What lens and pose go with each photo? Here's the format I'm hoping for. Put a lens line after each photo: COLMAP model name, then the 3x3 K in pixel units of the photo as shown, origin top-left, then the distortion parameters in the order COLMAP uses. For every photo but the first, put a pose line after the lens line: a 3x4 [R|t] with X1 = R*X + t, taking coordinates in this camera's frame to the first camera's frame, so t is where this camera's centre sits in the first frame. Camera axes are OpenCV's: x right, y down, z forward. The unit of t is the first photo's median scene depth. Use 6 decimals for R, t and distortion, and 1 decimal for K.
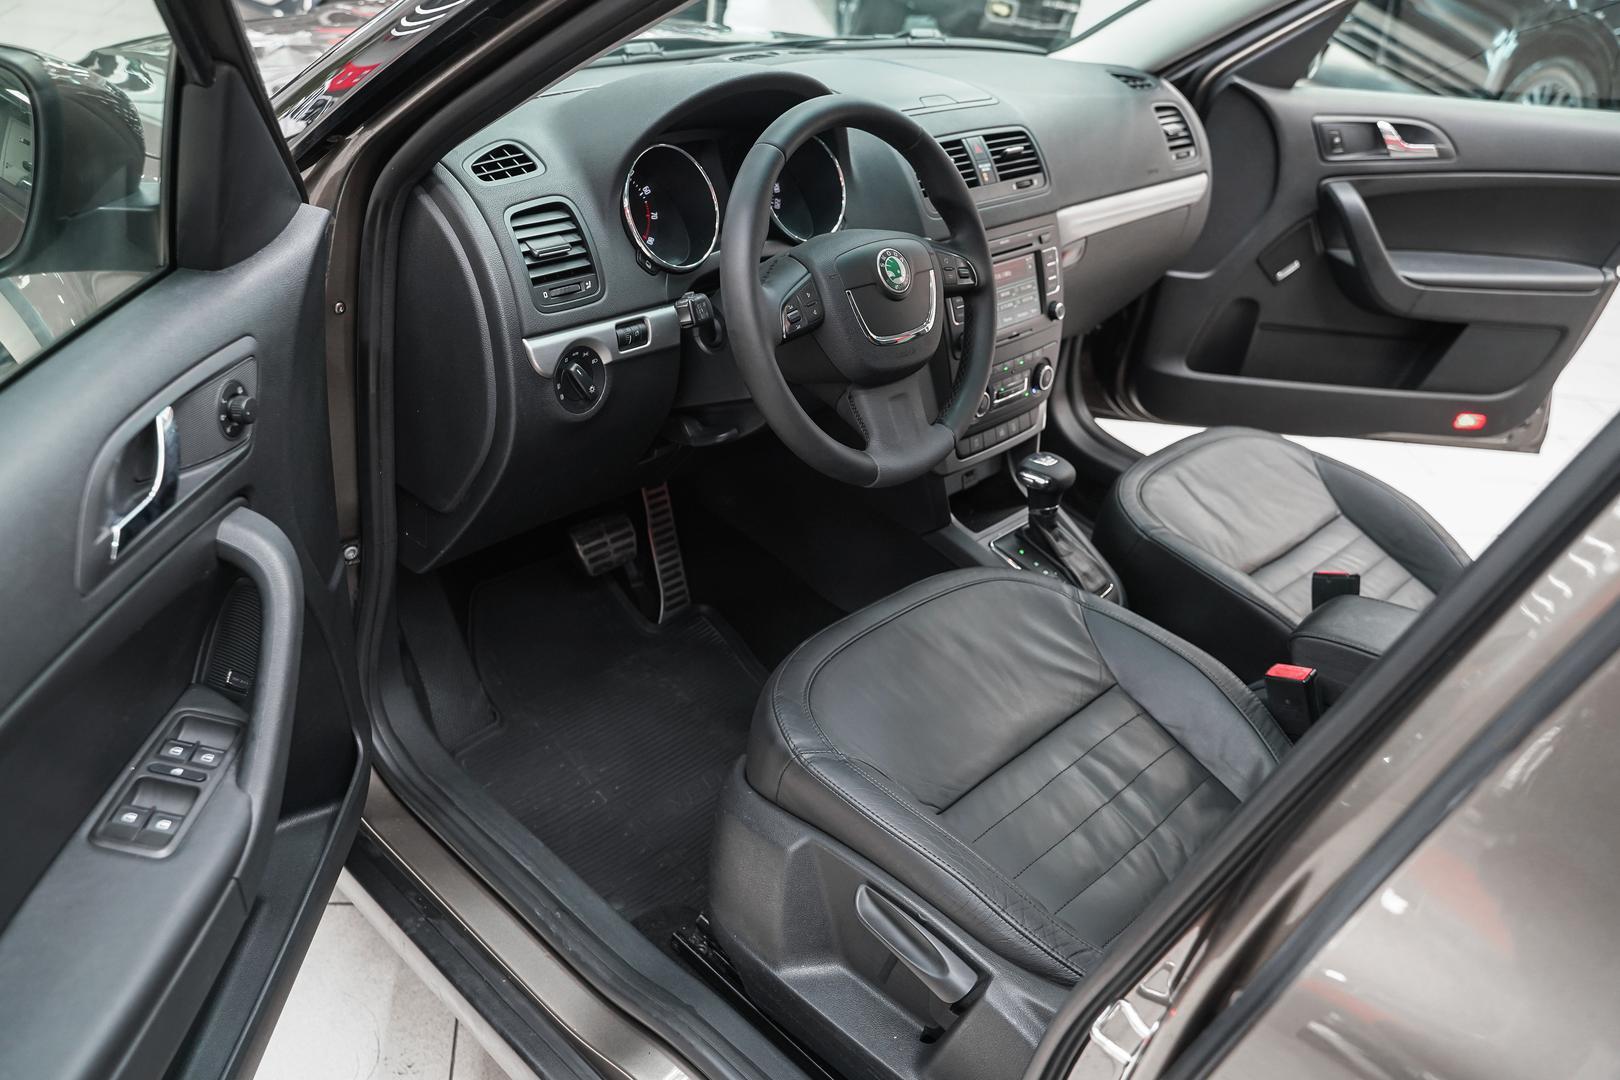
lens RADIAL K [[1281.7, 0, 779.7], [0, 1281.7, 543.1], [0, 0, 1]] dist [-0.018210, 0.014315]
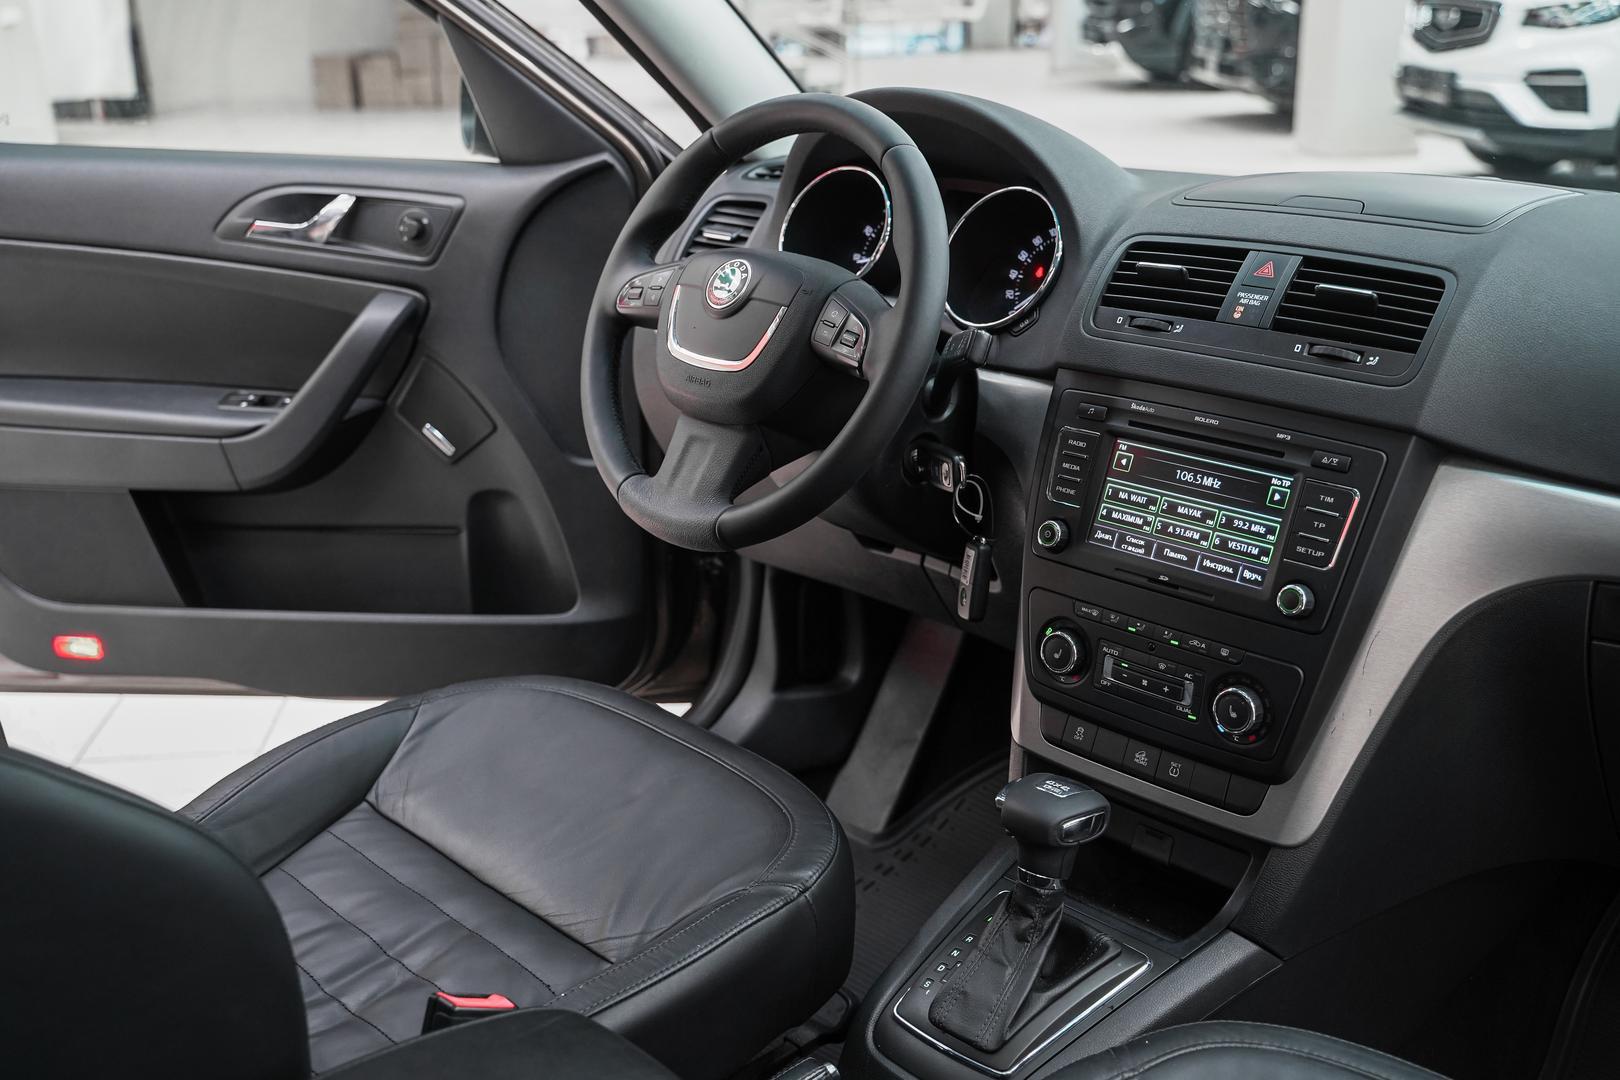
lens RADIAL K [[1638.7, 0, 813.5], [0, 1638.7, 537.9], [0, 0, 1]] dist [0.001893, 0.000000]
pose [[-0.030273, 0.201889, -0.978940, 0.866960], [-0.520484, 0.832946, 0.187876, -0.228471], [0.853334, 0.515211, 0.079864, 0.787589]]
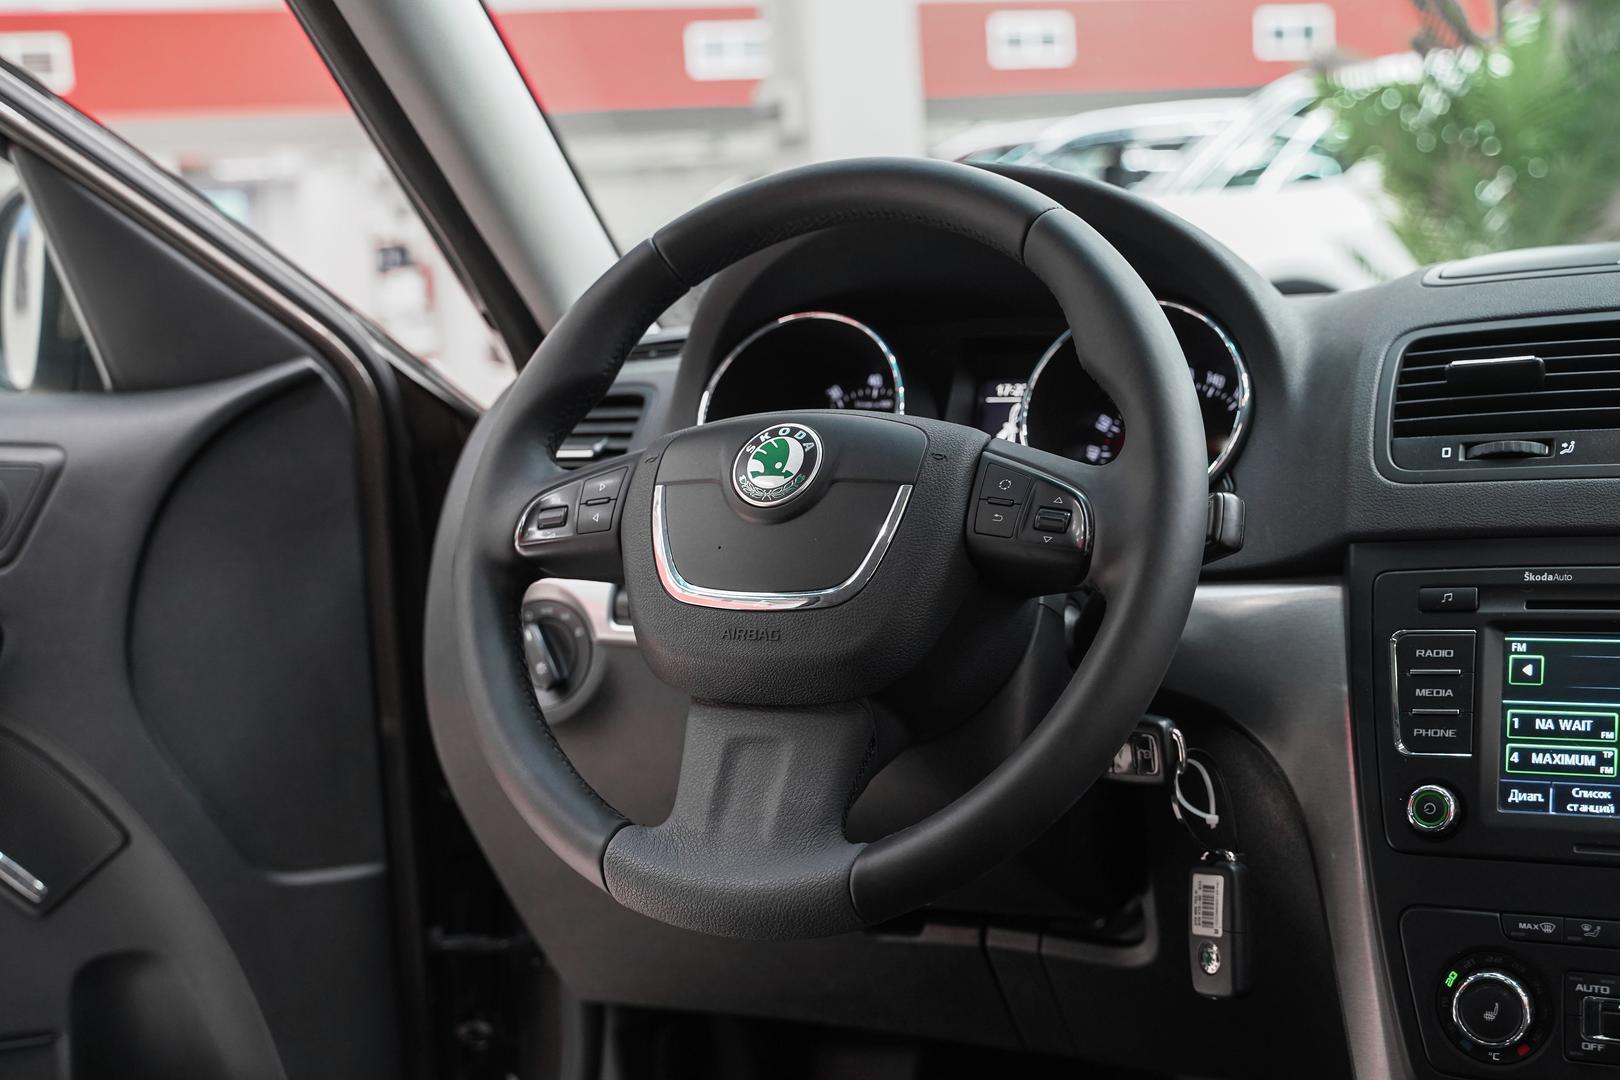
lens RADIAL K [[2099.3, 0, 799.4], [0, 2099.3, 534.9], [0, 0, 1]] dist [0.000095, 0.000000]
pose [[0.286721, -0.033373, -0.957433, 0.627328], [-0.419450, 0.894138, -0.156779, -0.053795], [0.861309, 0.446547, 0.242370, 0.625057]]
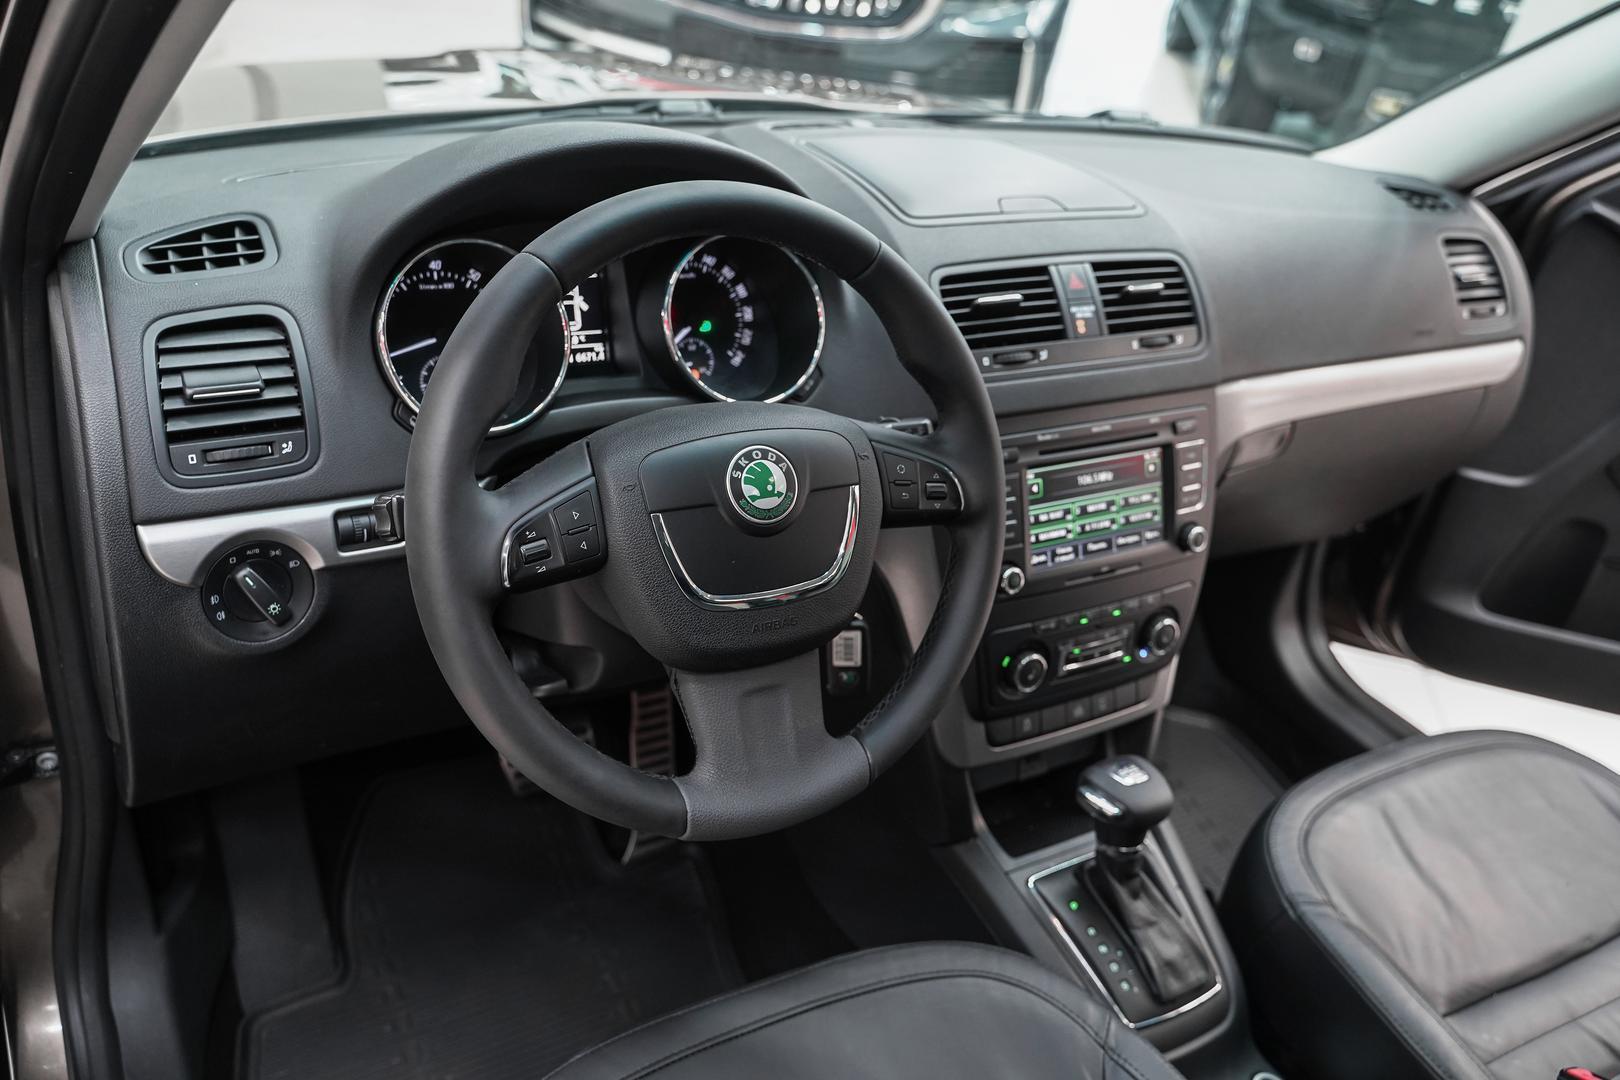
lens RADIAL K [[1281.7, 0, 794.6], [0, 1281.7, 542.0], [0, 0, 1]] dist [-0.018210, 0.014315]
pose [[0.956836, 0.141176, -0.254035, 0.191749], [-0.155551, 0.987123, -0.037313, -0.126404], [0.245496, 0.075218, 0.966475, 0.334632]]
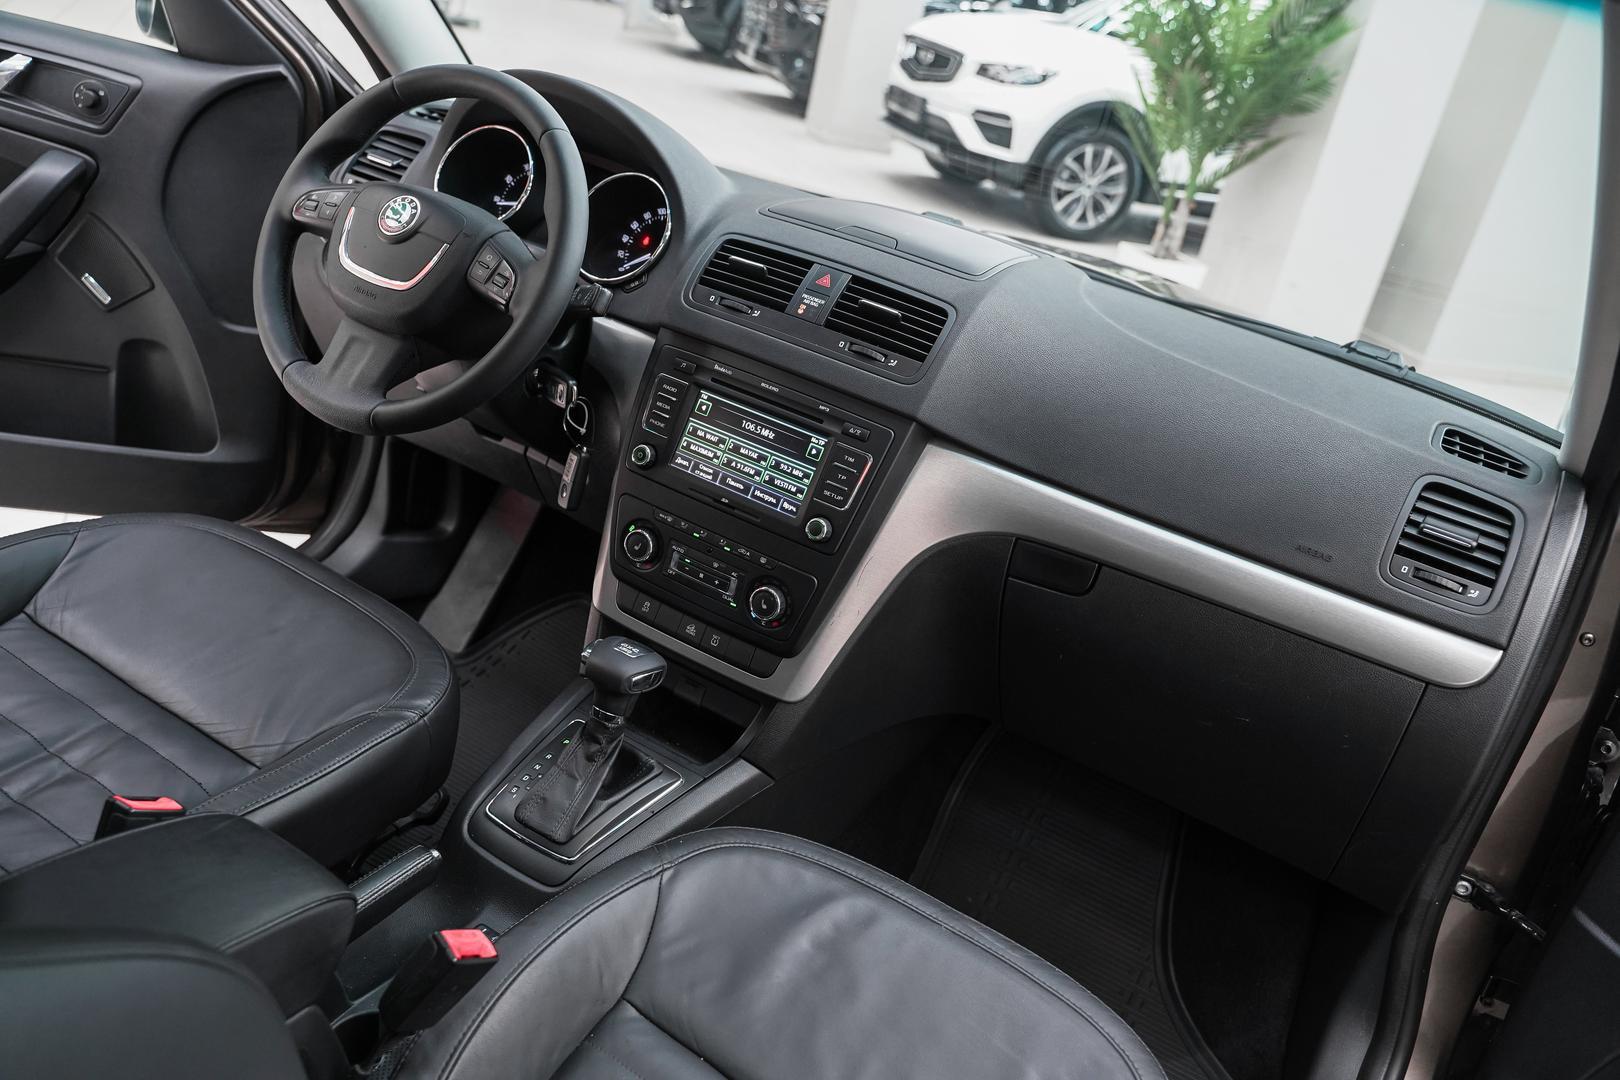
lens RADIAL K [[1281.7, 0, 806.5], [0, 1281.7, 538.6], [0, 0, 1]] dist [-0.018210, 0.014315]
pose [[0.252571, 0.316262, -0.914432, 0.869626], [-0.652287, 0.753685, 0.080501, -0.233531], [0.714654, 0.576140, 0.396652, 0.735184]]
